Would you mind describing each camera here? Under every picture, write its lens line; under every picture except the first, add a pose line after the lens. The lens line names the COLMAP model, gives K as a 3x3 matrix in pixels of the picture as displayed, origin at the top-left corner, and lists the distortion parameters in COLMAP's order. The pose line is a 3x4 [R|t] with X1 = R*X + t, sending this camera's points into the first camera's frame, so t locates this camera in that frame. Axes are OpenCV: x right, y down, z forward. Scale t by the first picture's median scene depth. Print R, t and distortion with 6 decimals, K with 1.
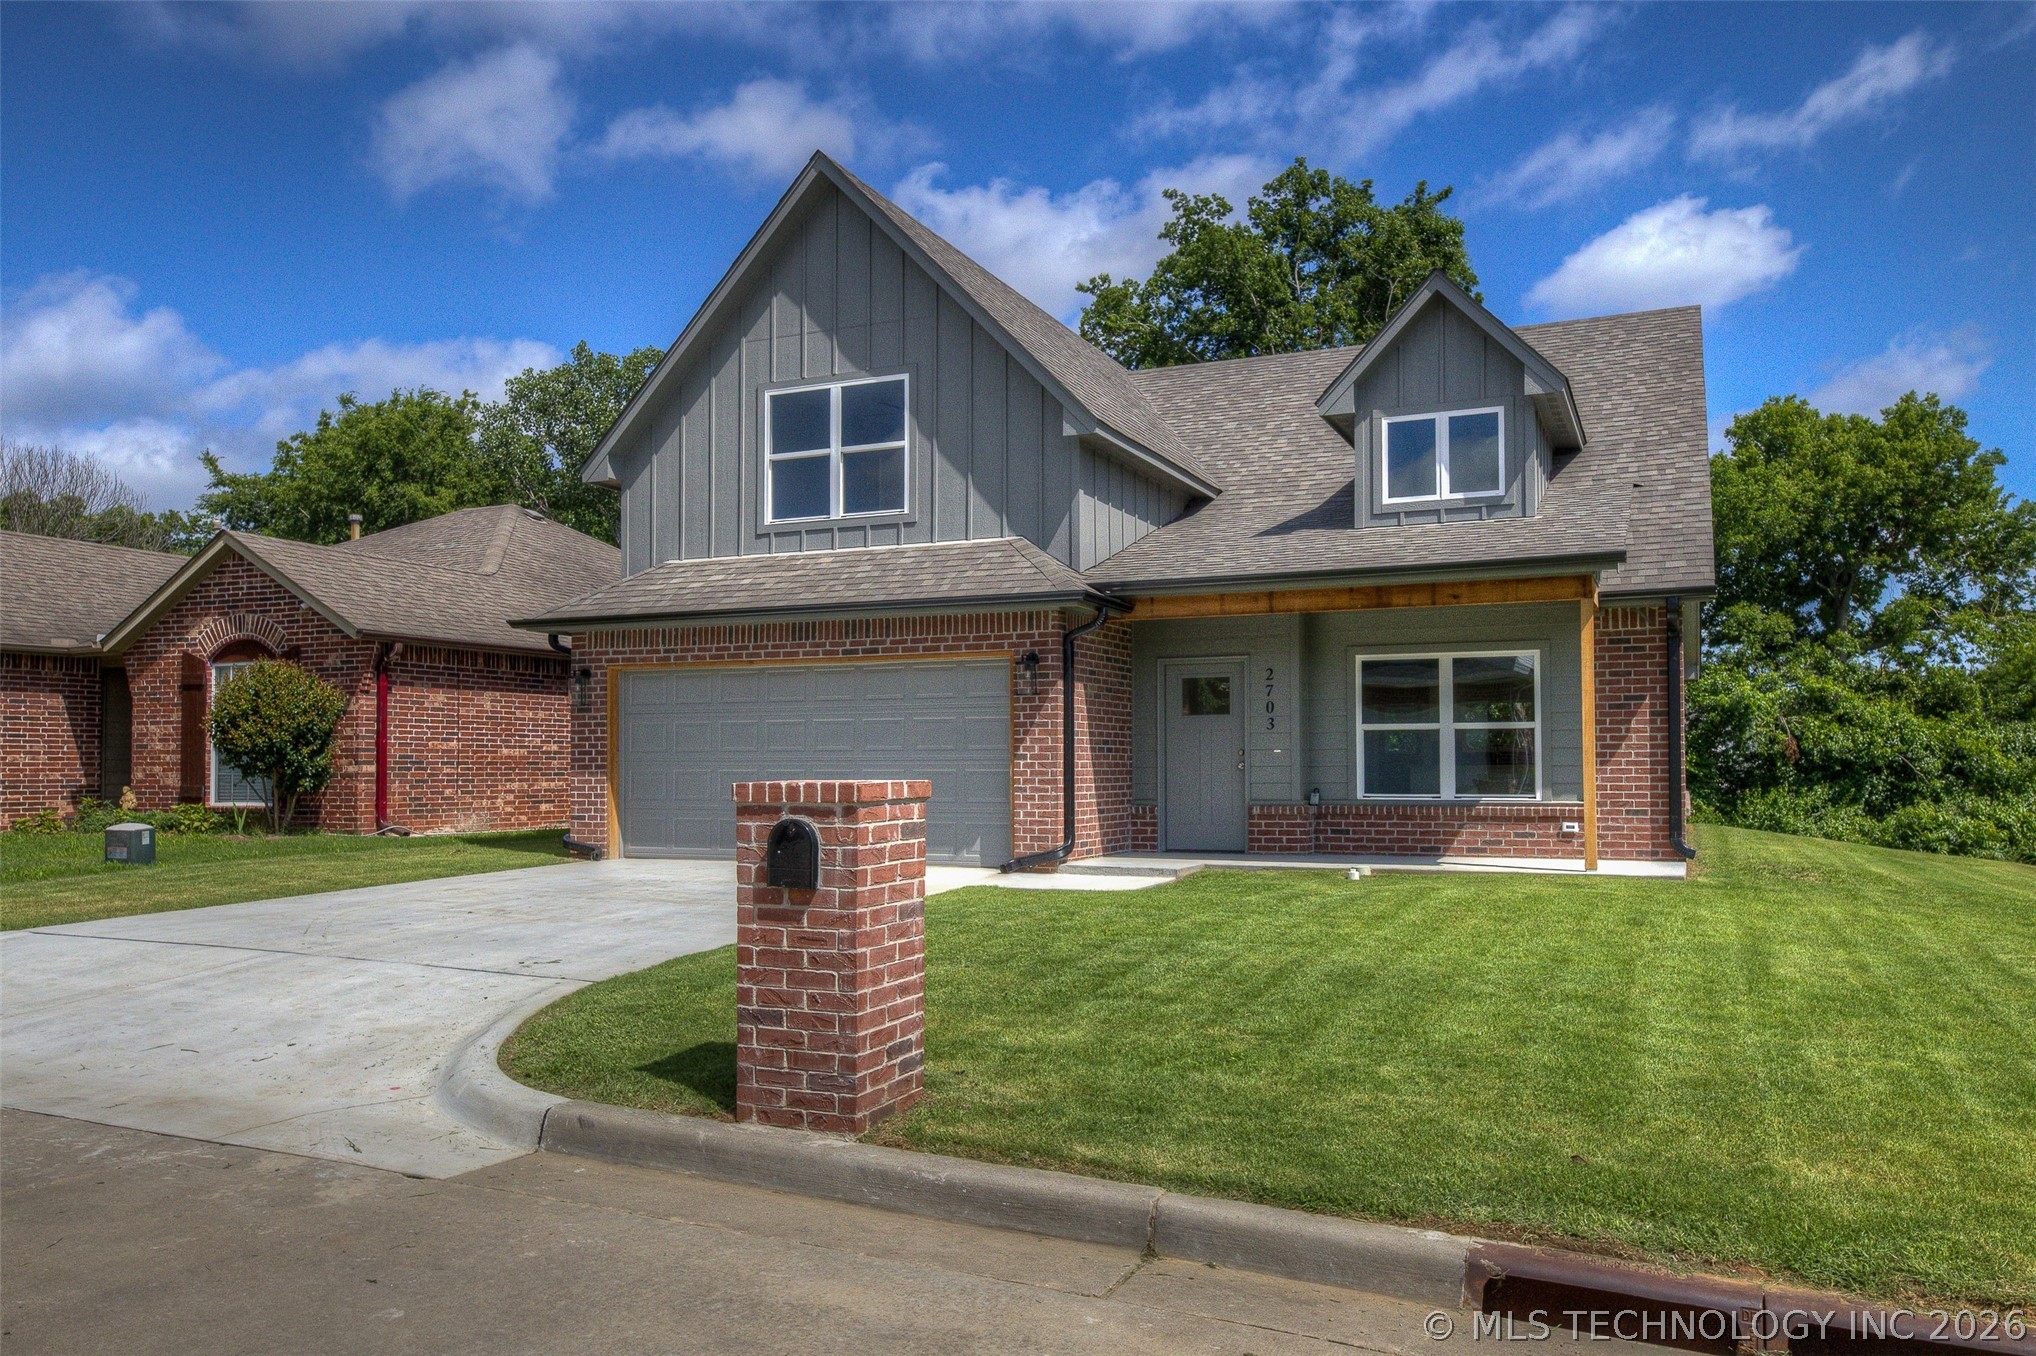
lens RADIAL K [[1332.2, 0, 1081.9], [0, 1332.2, 730.1], [0, 0, 1]] dist [0.039745, -0.001179]
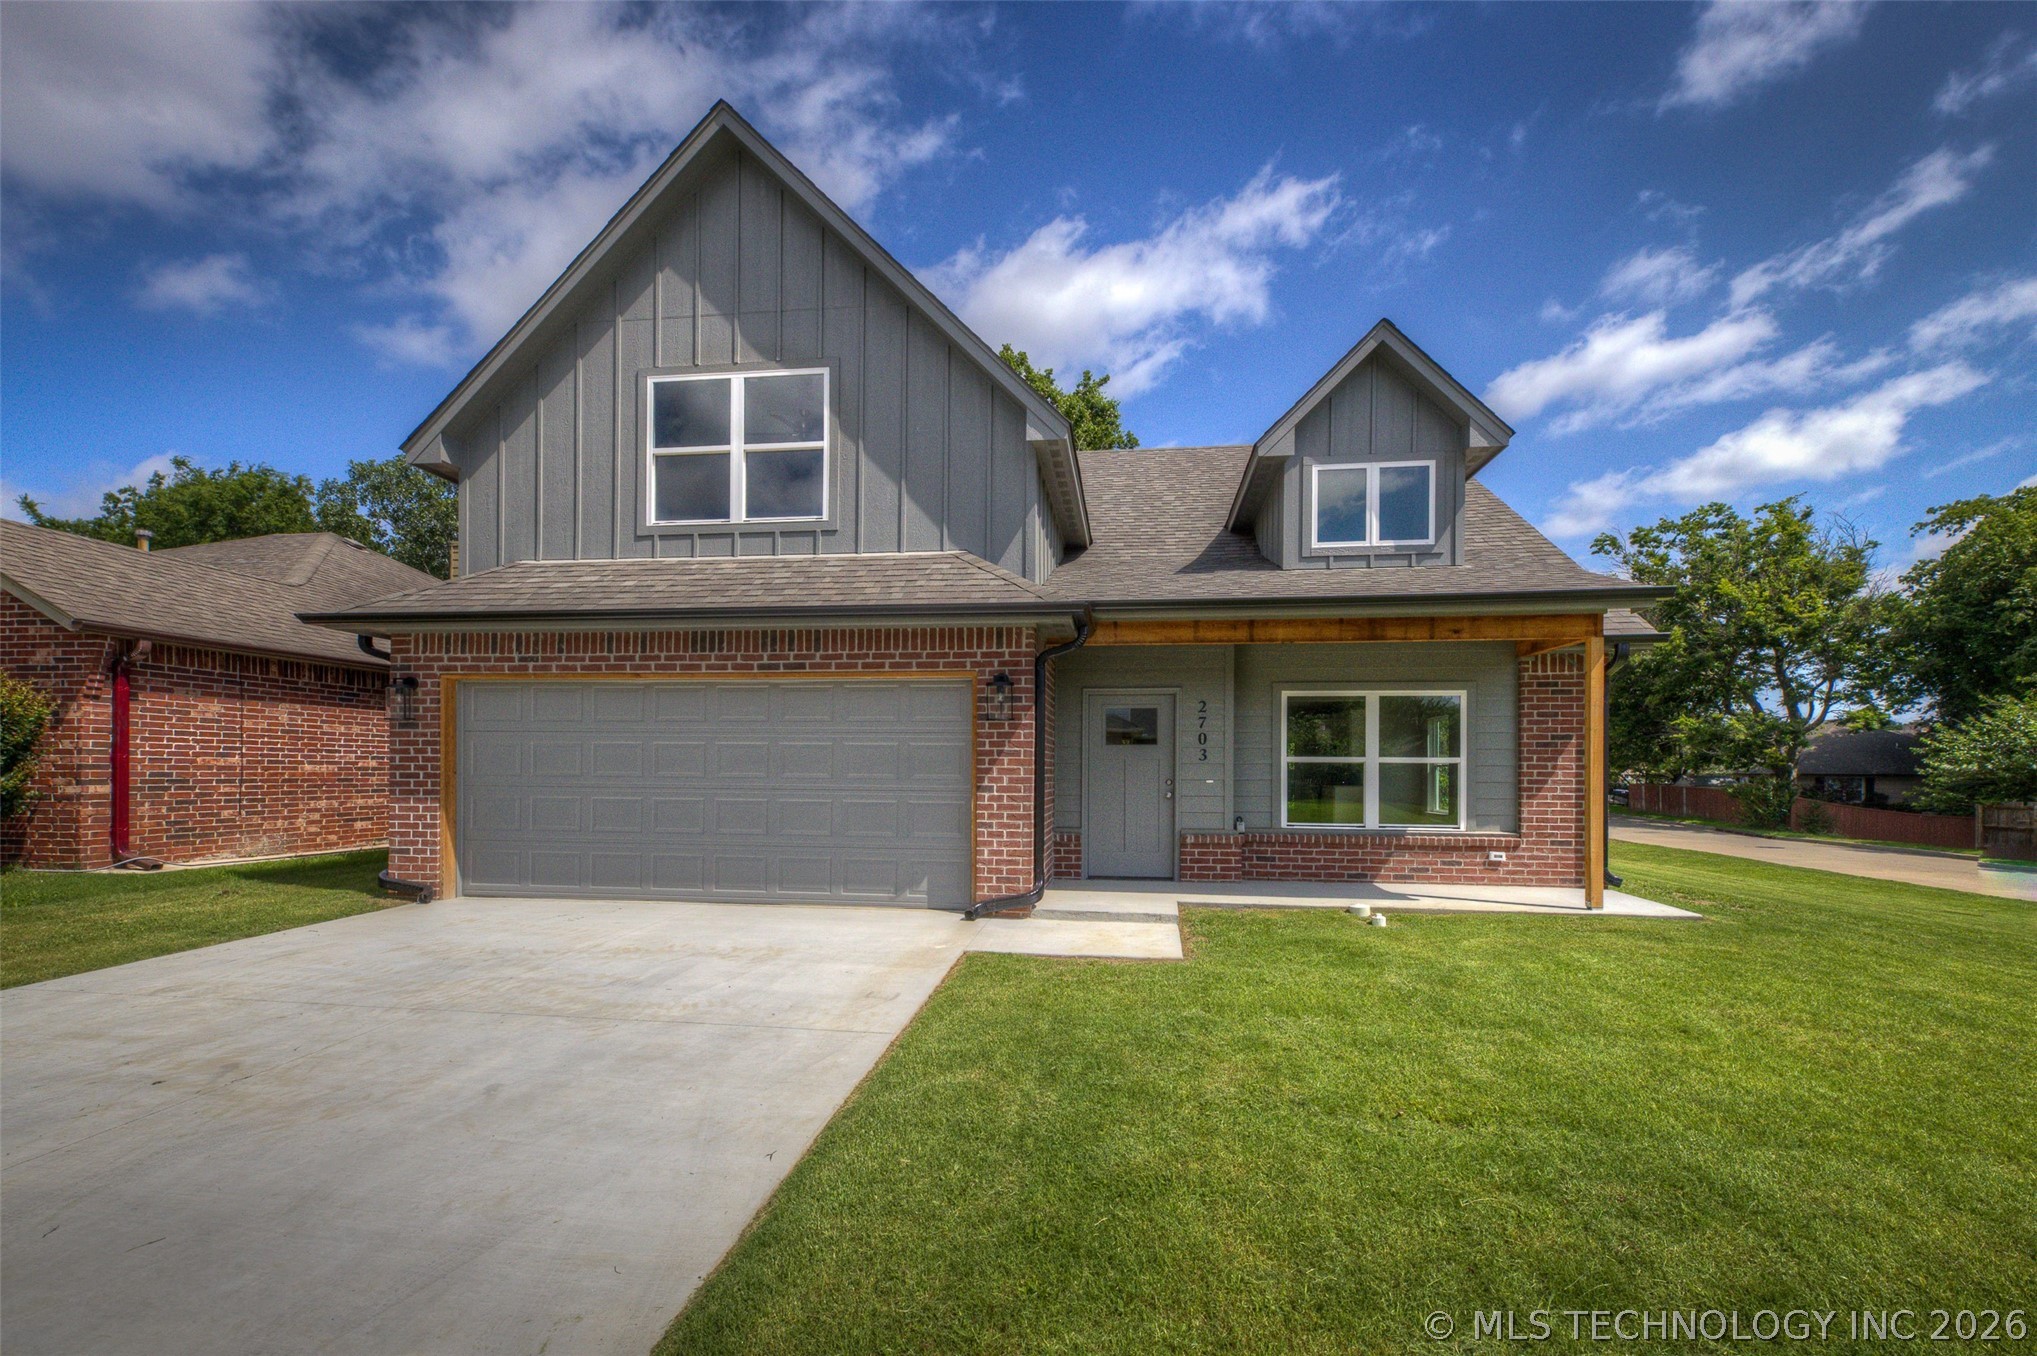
lens RADIAL K [[864.0, 0, 1086.1], [0, 864.0, 767.7], [0, 0, 1]] dist [0.020561, -0.000424]
pose [[0.955276, 0.009680, 0.295558, -0.144254], [-0.015529, 0.999727, 0.017446, -0.005123], [-0.295309, -0.021256, 0.955165, 0.396630]]
